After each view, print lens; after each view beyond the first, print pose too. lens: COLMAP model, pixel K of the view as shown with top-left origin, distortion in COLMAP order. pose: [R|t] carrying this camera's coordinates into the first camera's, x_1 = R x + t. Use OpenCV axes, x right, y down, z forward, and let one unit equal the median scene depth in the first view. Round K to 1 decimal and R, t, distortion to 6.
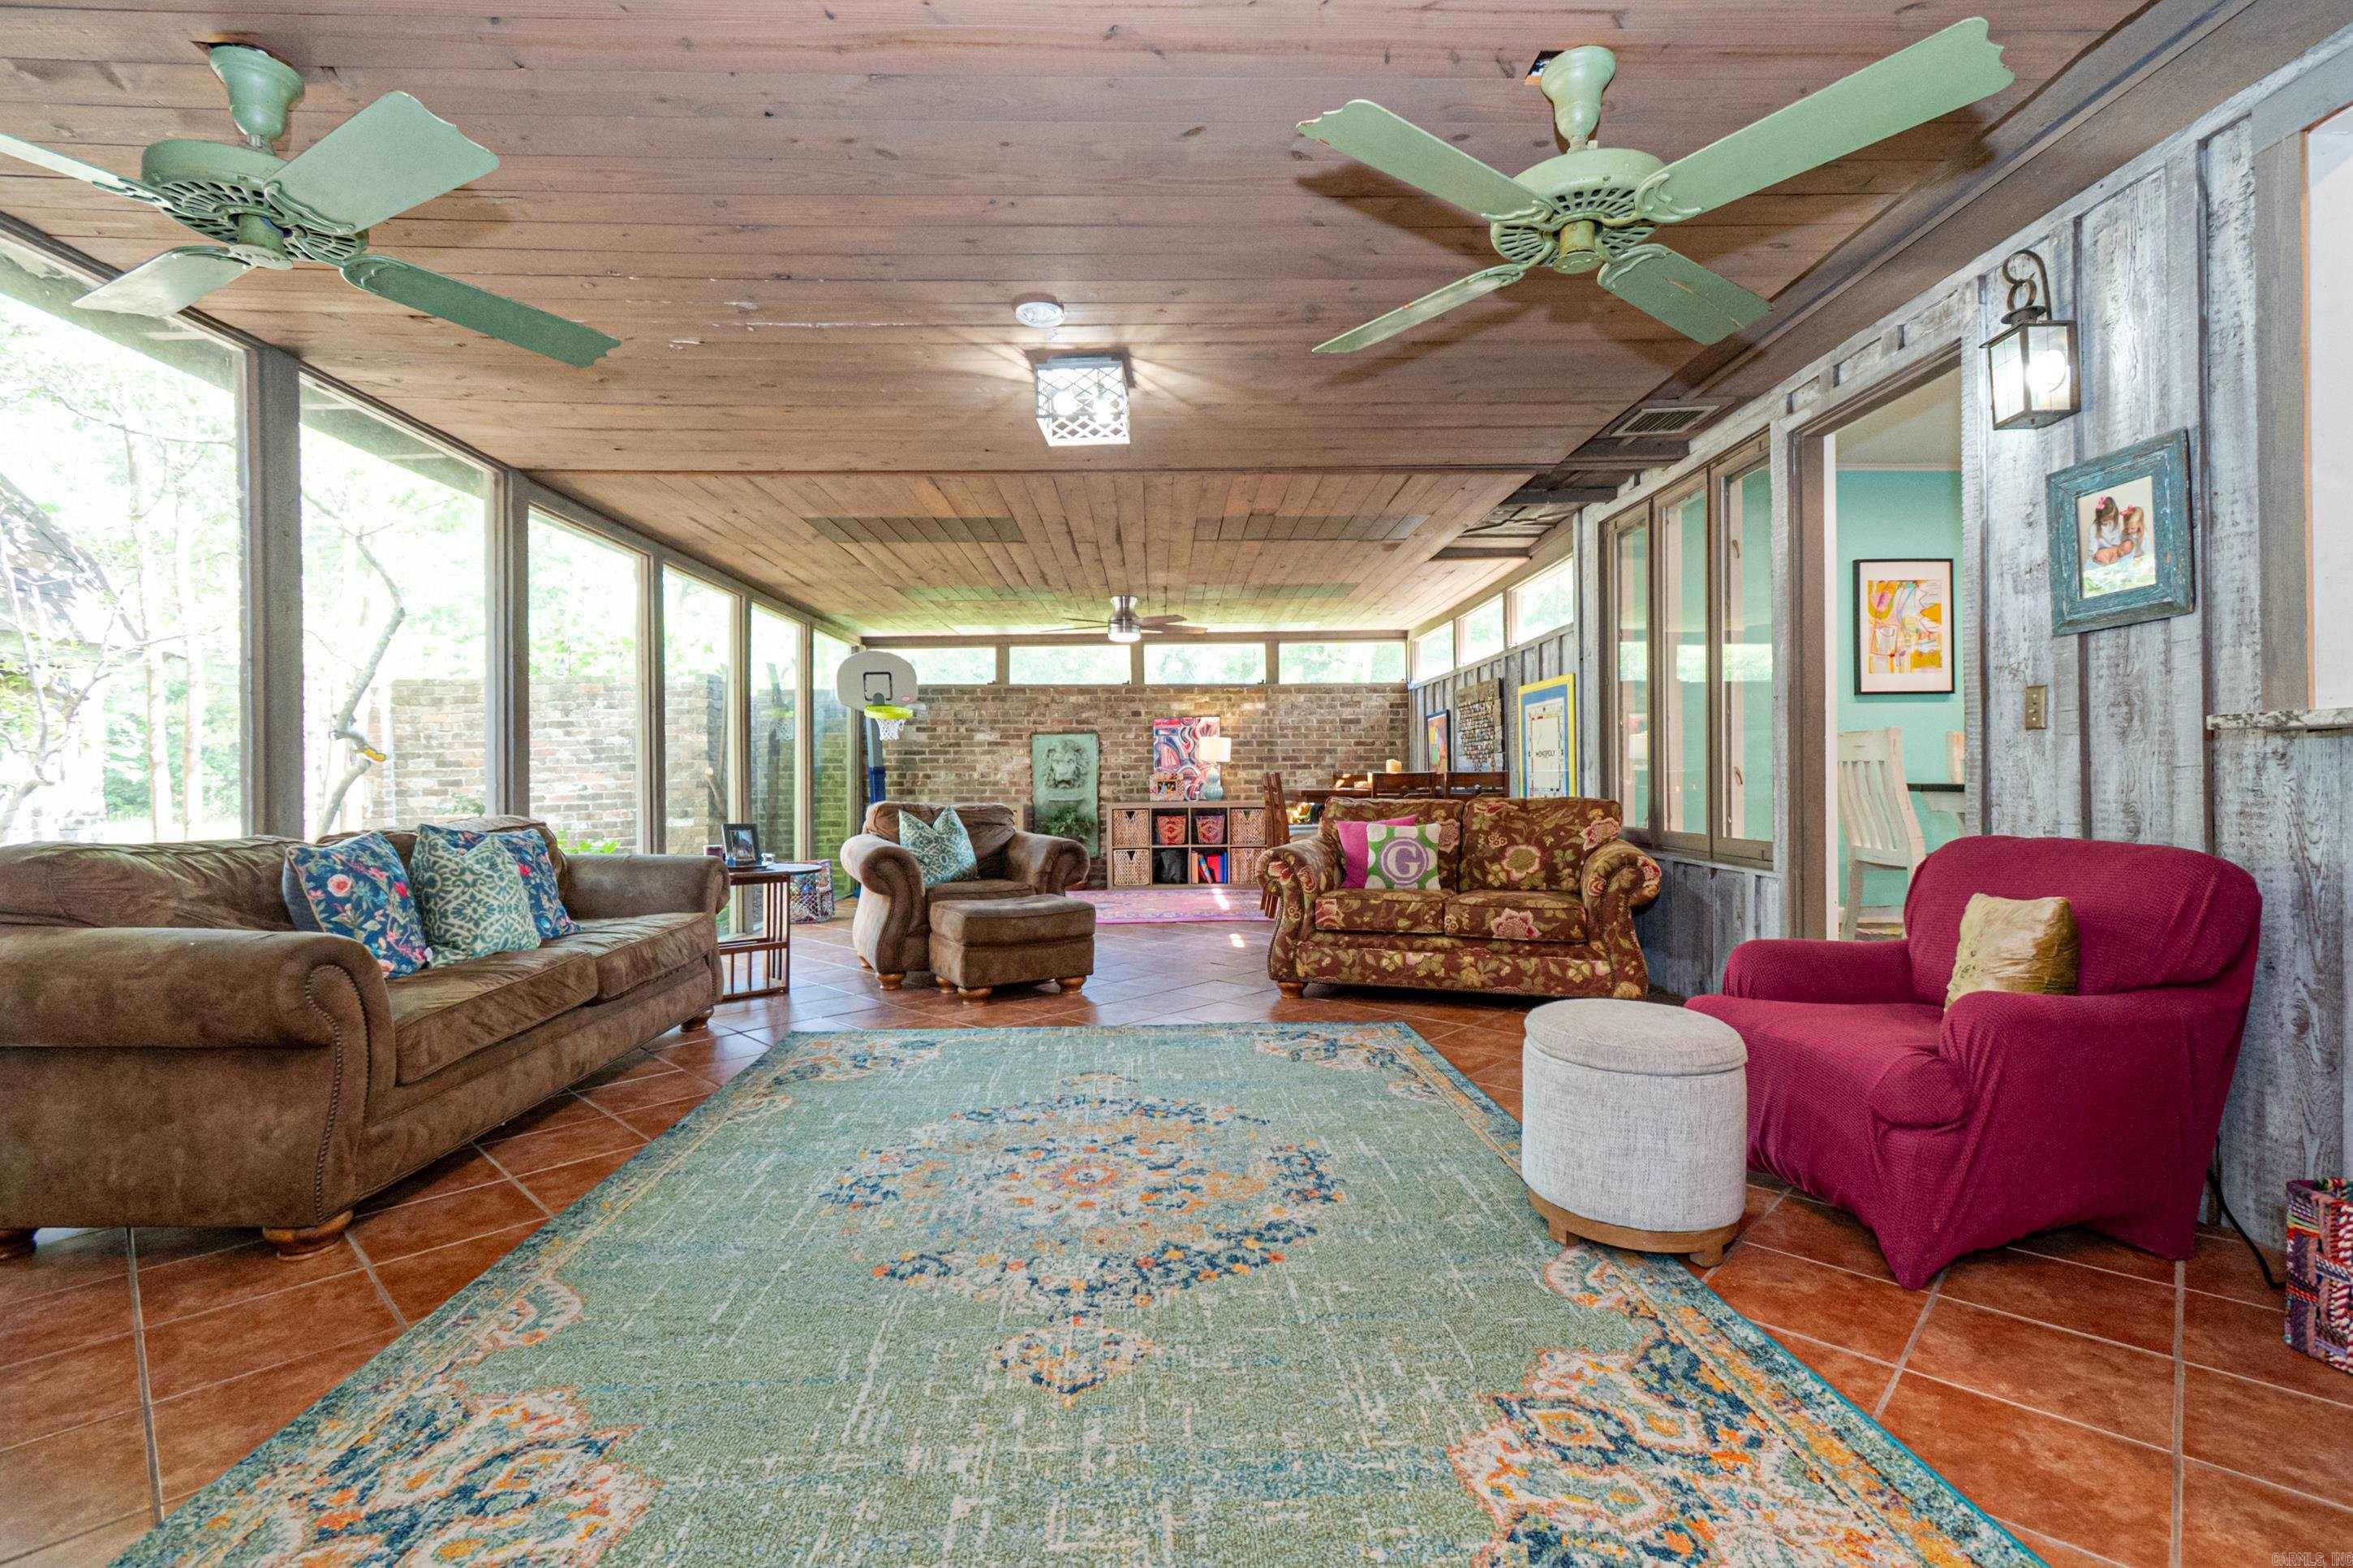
lens RADIAL K [[1048.4, 0, 1177.2], [0, 1048.4, 776.2], [0, 0, 1]] dist [0.004271, -0.000788]
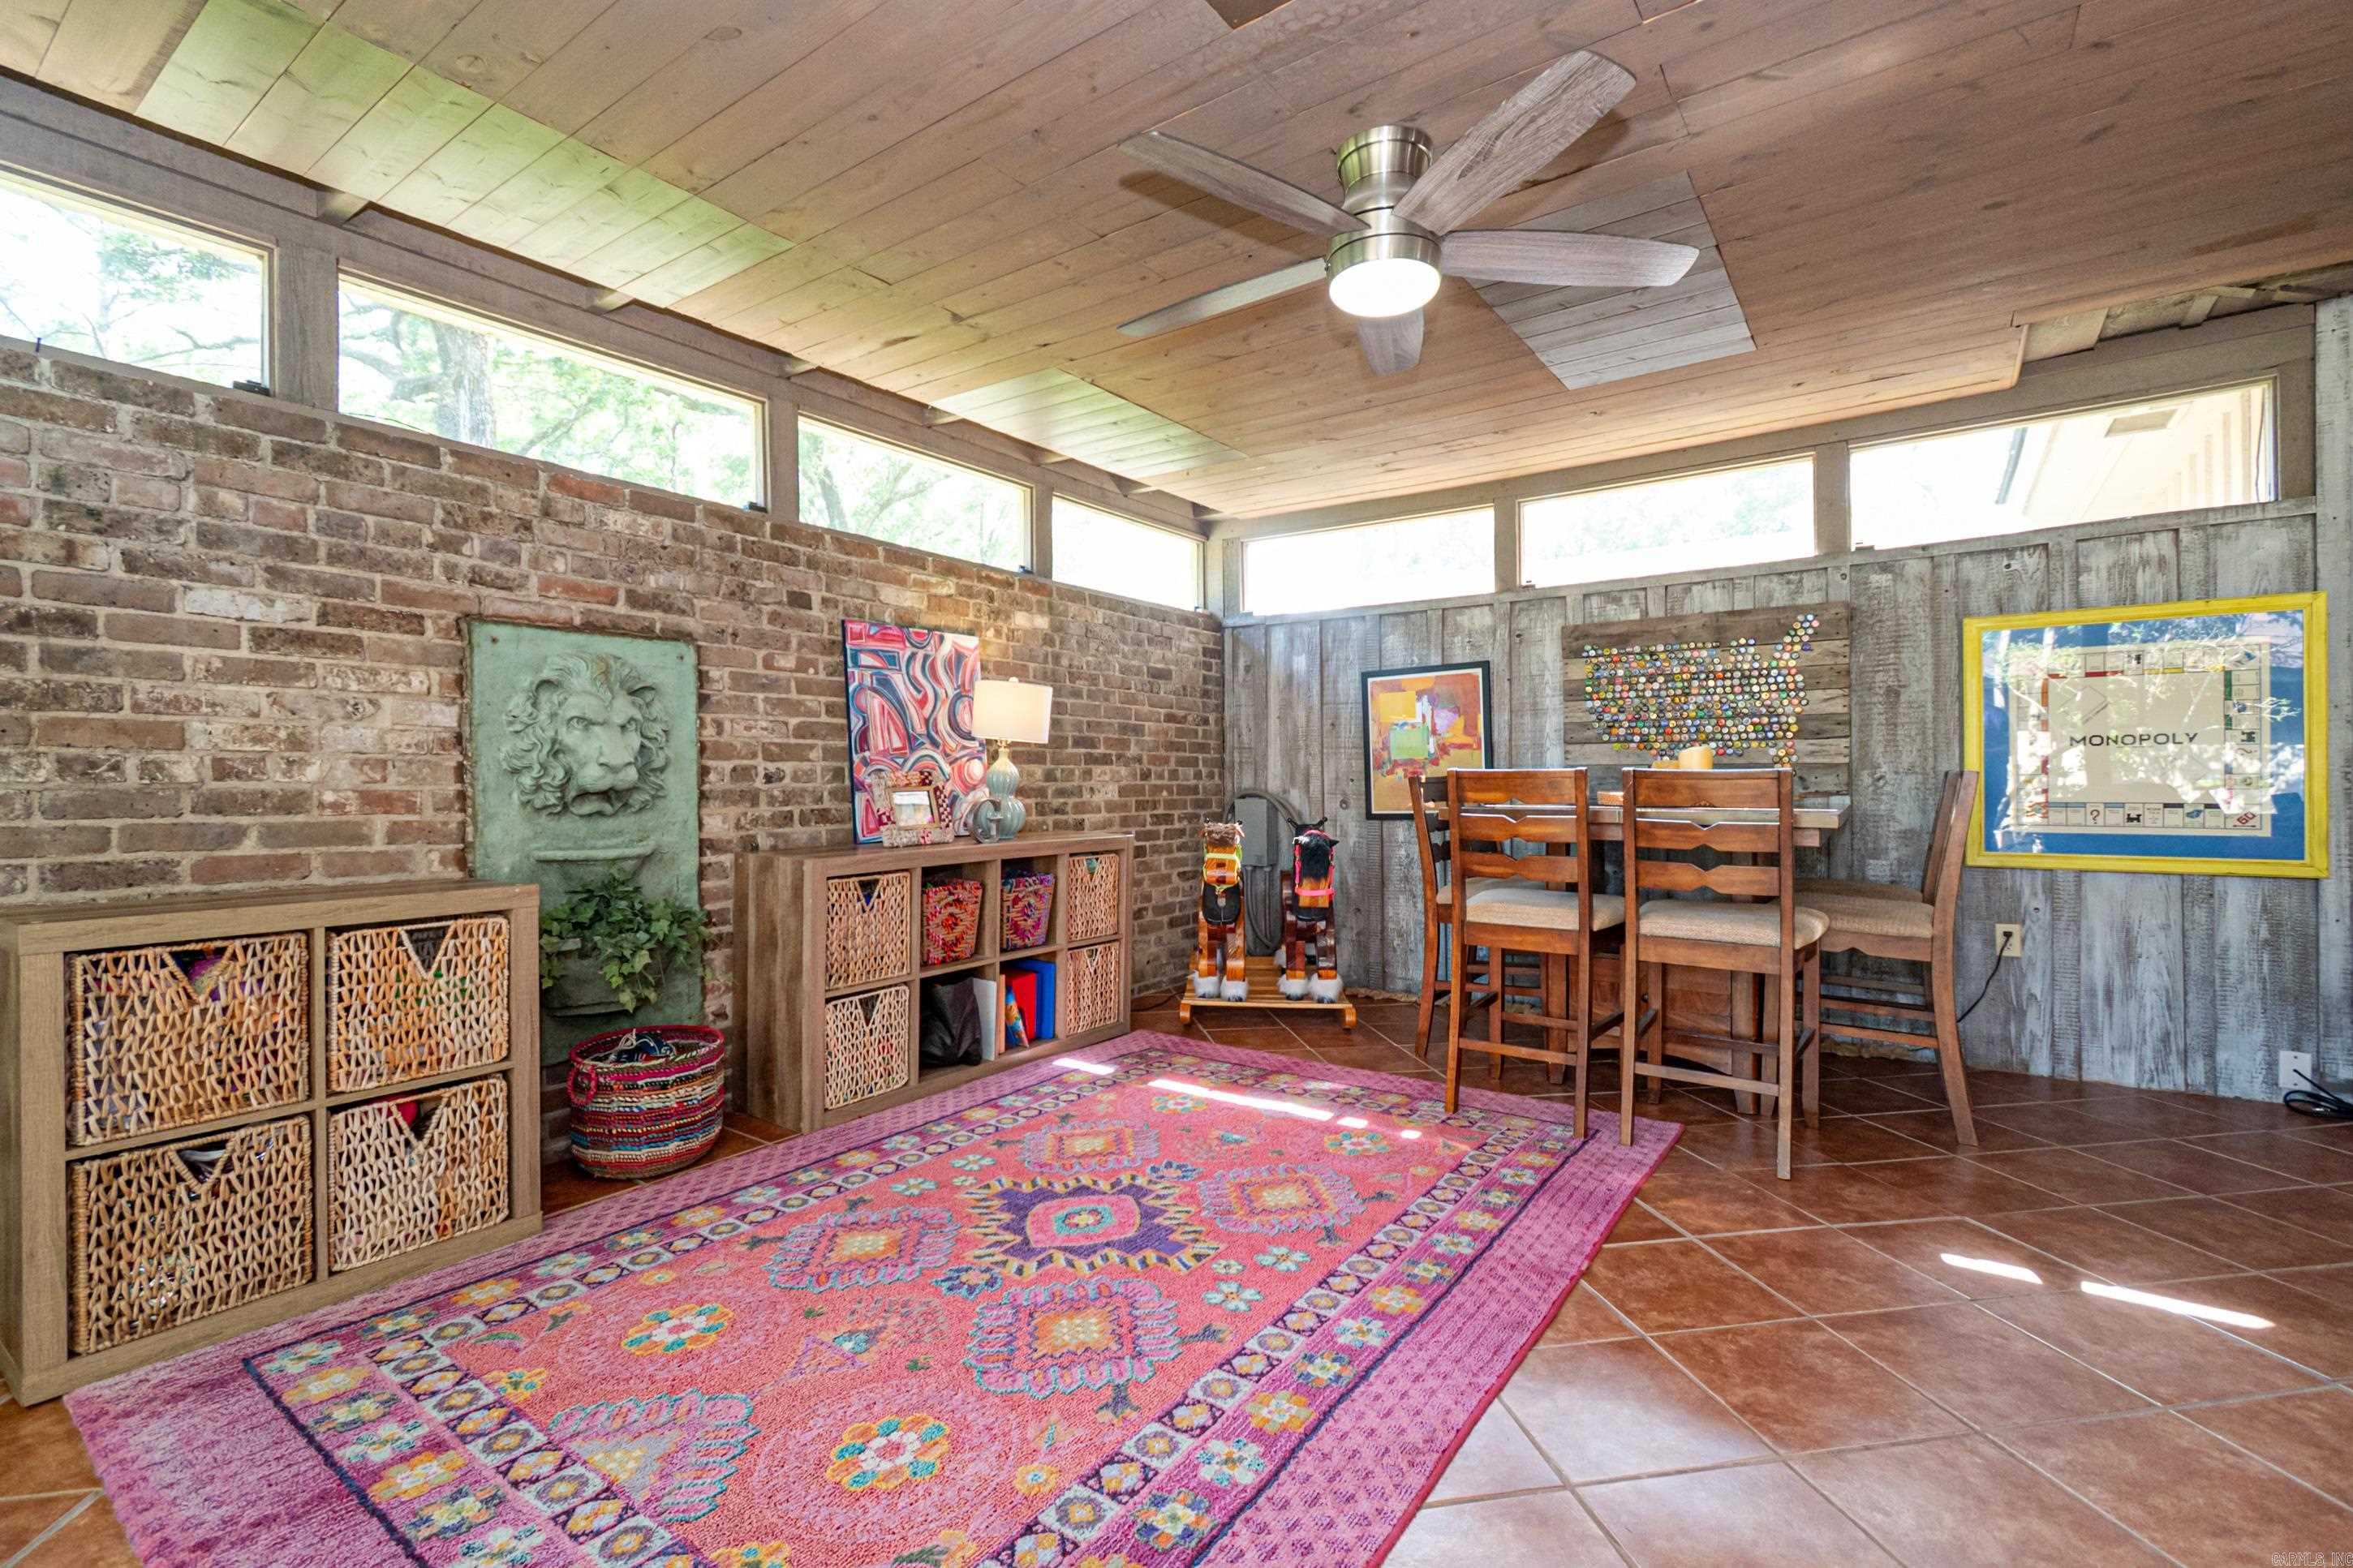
lens RADIAL K [[1048.4, 0, 1185.2], [0, 1048.4, 780.7], [0, 0, 1]] dist [0.004271, -0.000788]
pose [[0.600466, 0.004760, 0.799636, -0.244281], [0.001107, 0.999976, -0.006783, 0.003860], [-0.799649, 0.004959, 0.600447, 0.685862]]
